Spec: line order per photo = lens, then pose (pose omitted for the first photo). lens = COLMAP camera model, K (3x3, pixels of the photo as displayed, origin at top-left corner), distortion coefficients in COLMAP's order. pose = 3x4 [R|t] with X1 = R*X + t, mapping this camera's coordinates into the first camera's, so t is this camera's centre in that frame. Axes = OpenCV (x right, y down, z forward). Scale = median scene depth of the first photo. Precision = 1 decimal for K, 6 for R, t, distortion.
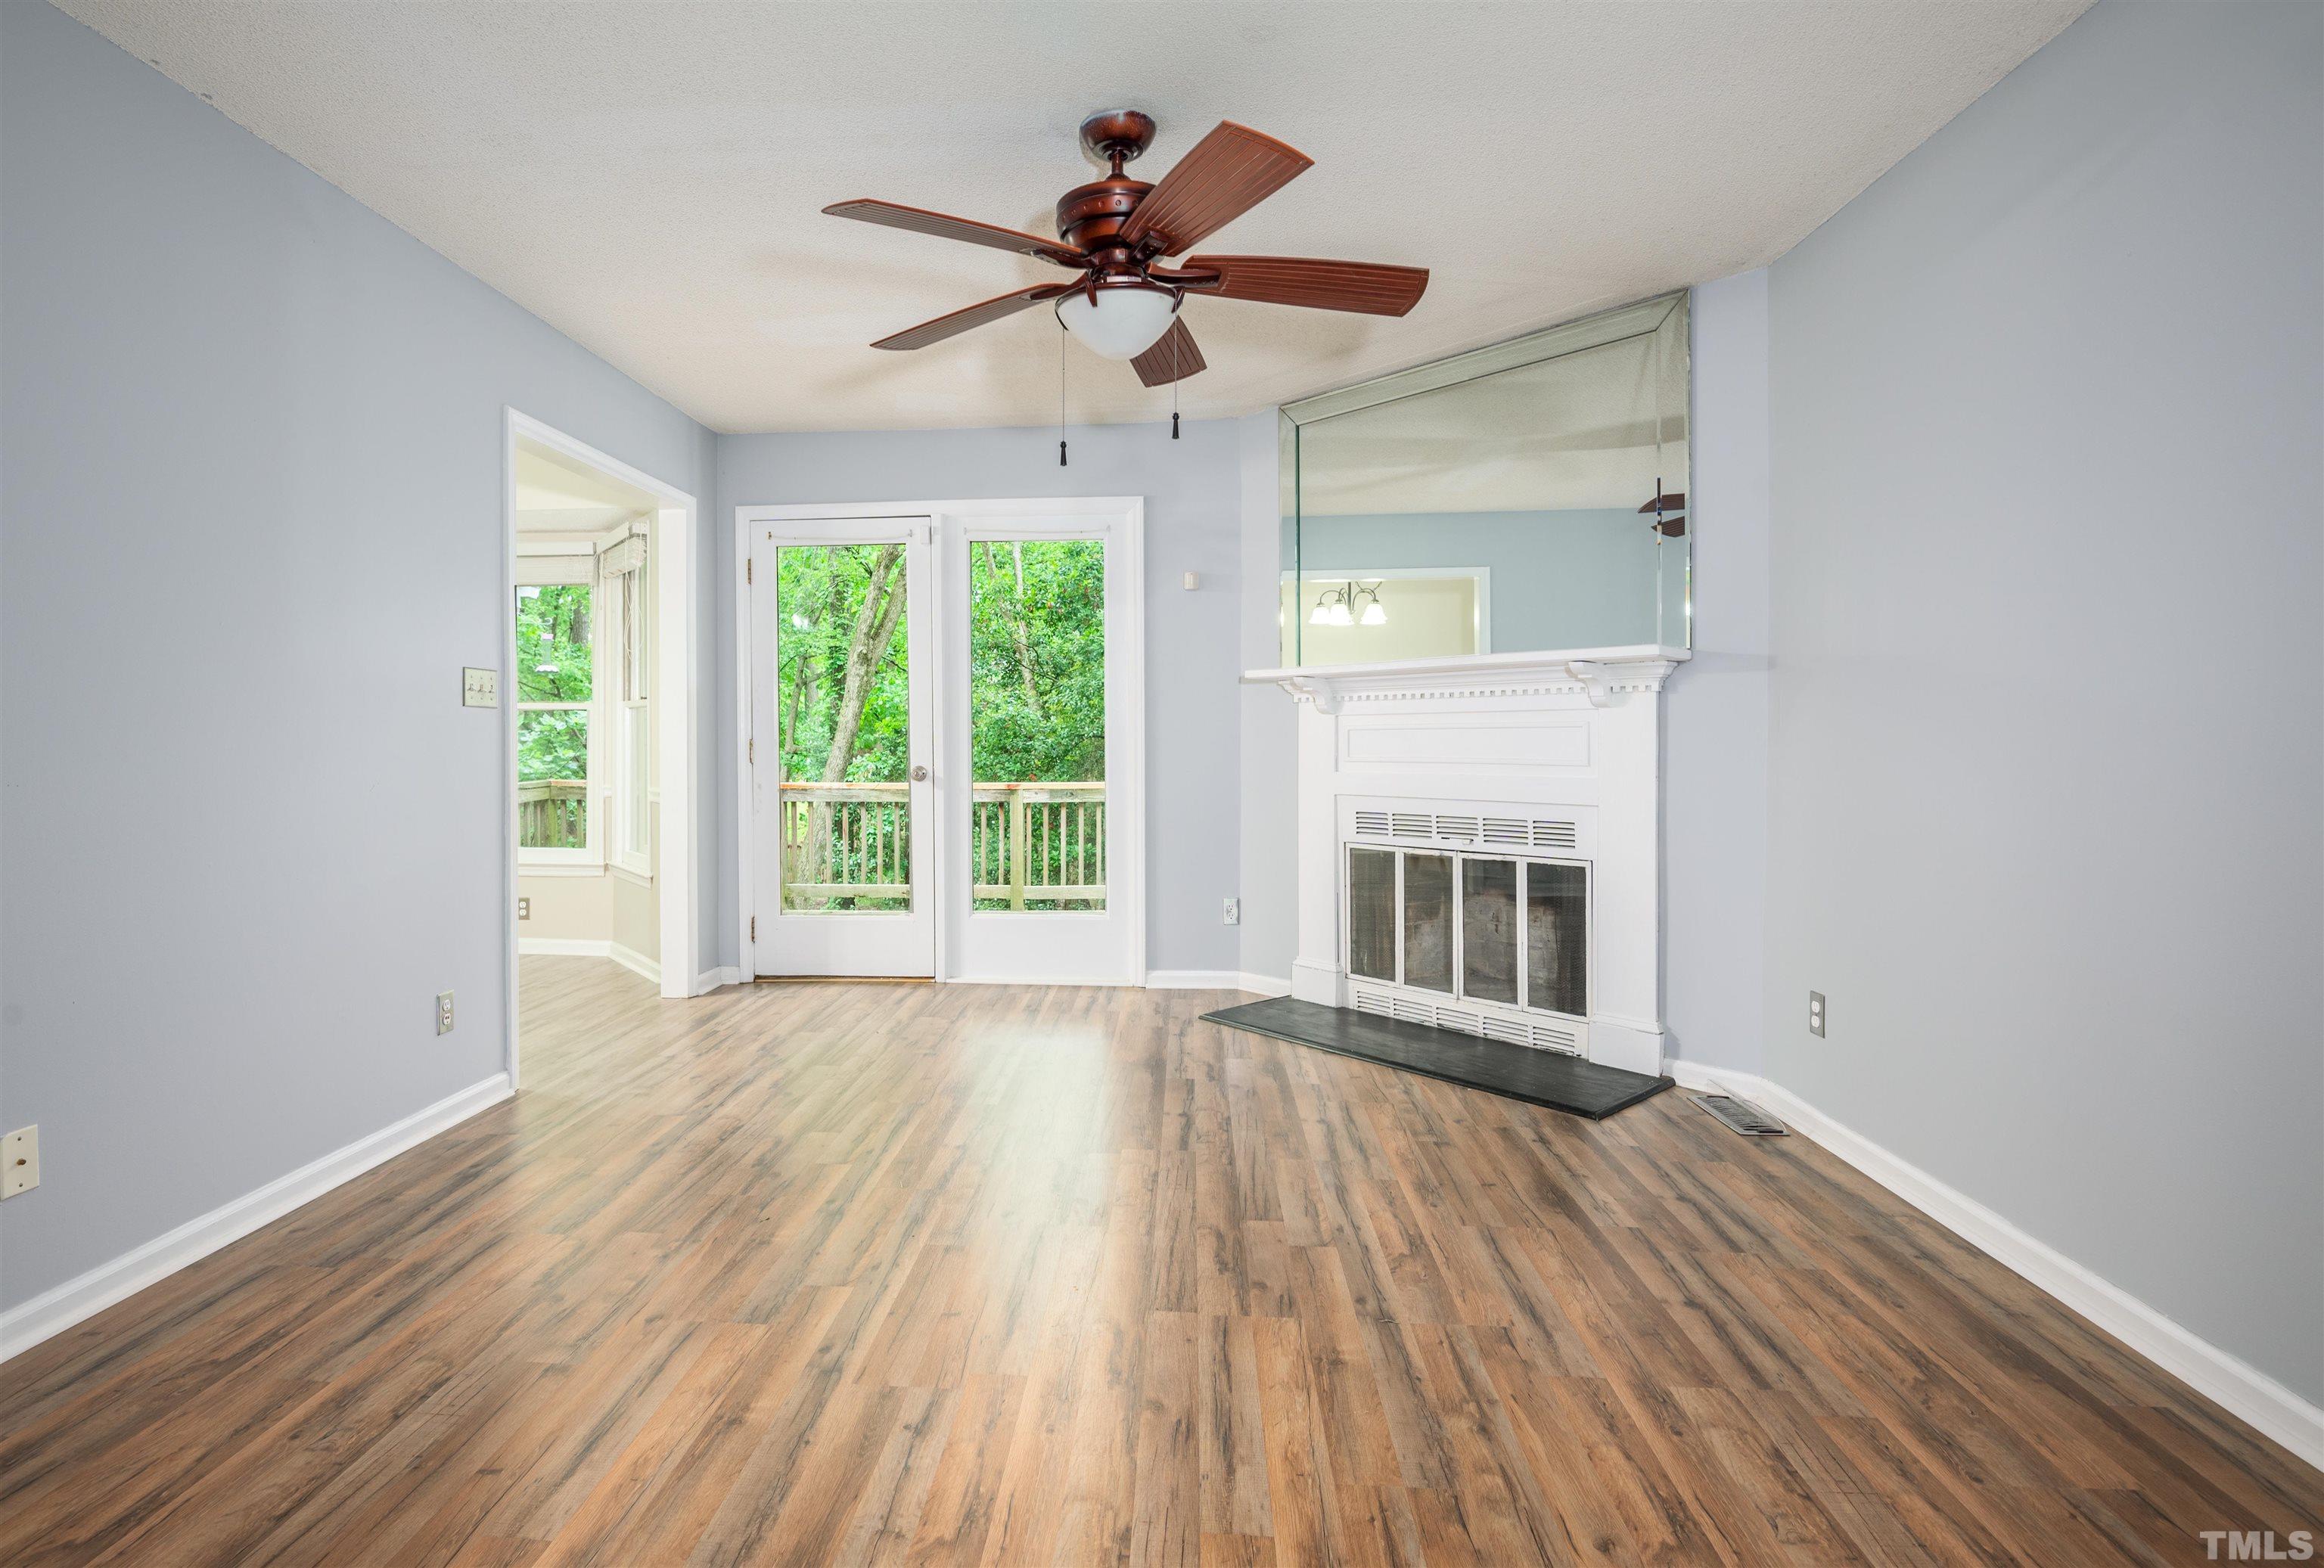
lens RADIAL K [[1043.3, 0, 1154.2], [0, 1043.3, 739.5], [0, 0, 1]] dist [0.000409, -0.009690]
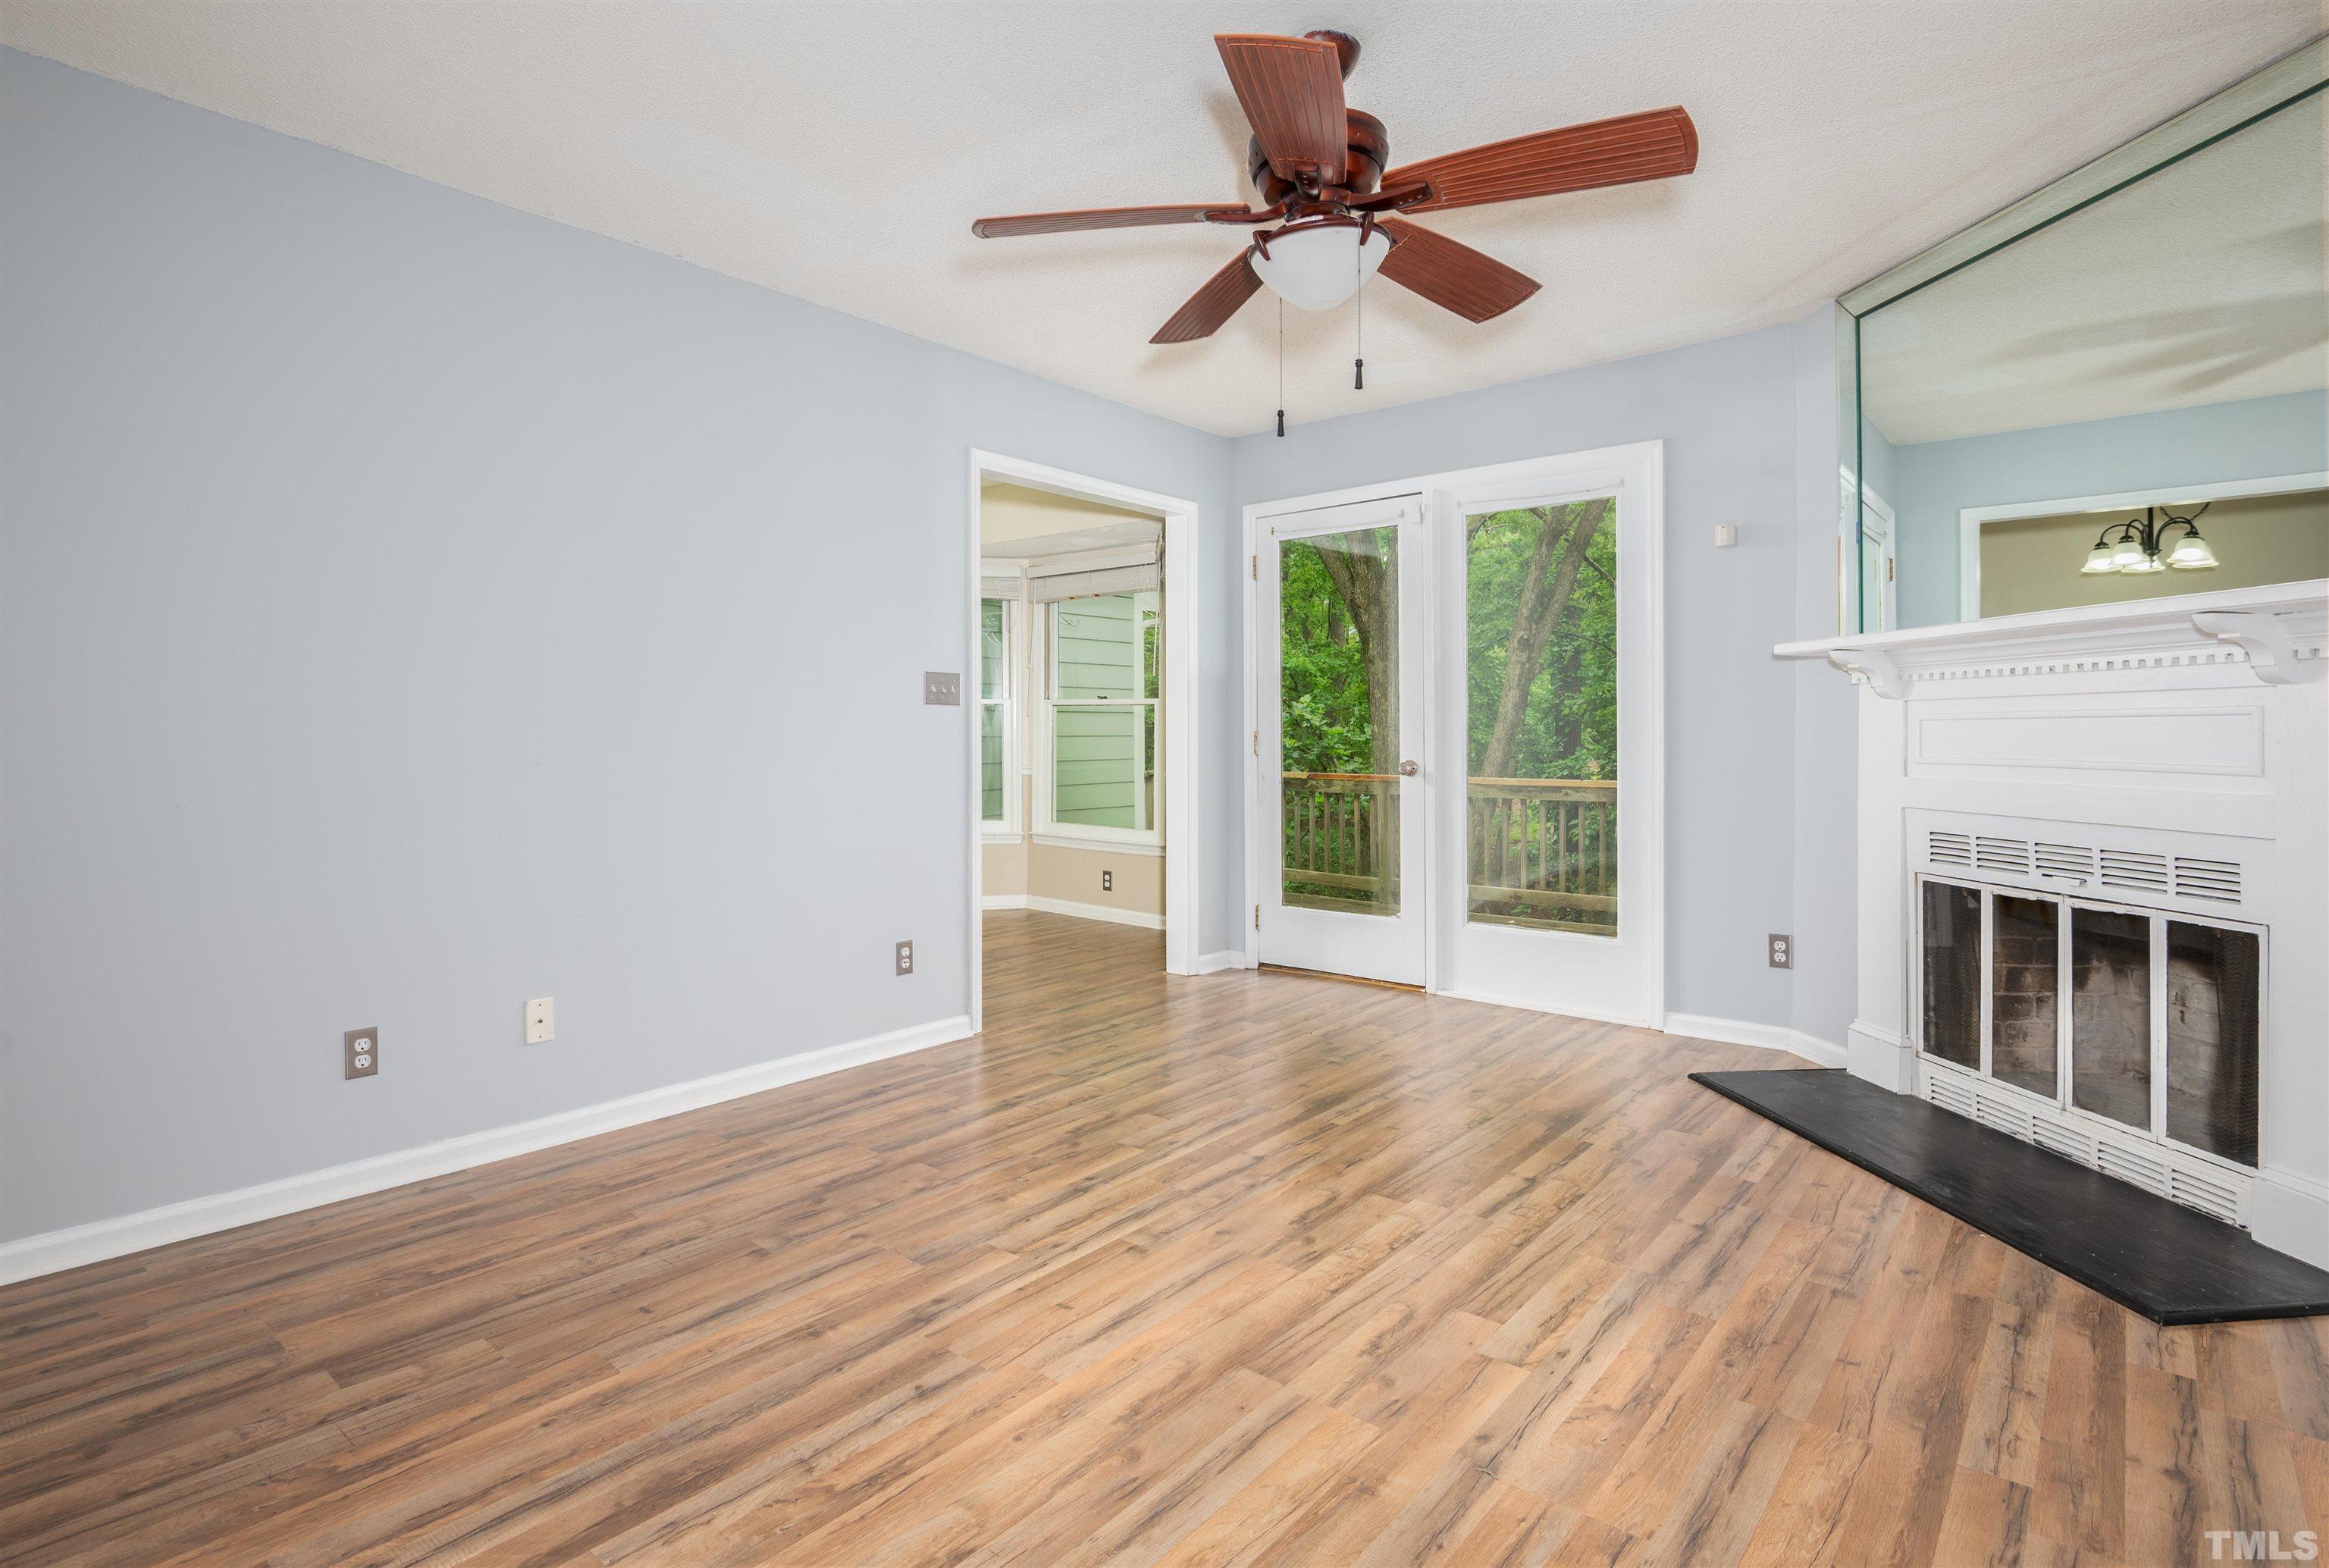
lens RADIAL K [[1121.7, 0, 1245.3], [0, 1121.7, 725.9], [0, 0, 1]] dist [-0.003966, -0.011614]
pose [[0.837206, -0.000658, -0.546888, 0.279415], [-0.001945, 0.999989, -0.004182, -0.000967], [0.546885, 0.004565, 0.837196, 0.099939]]
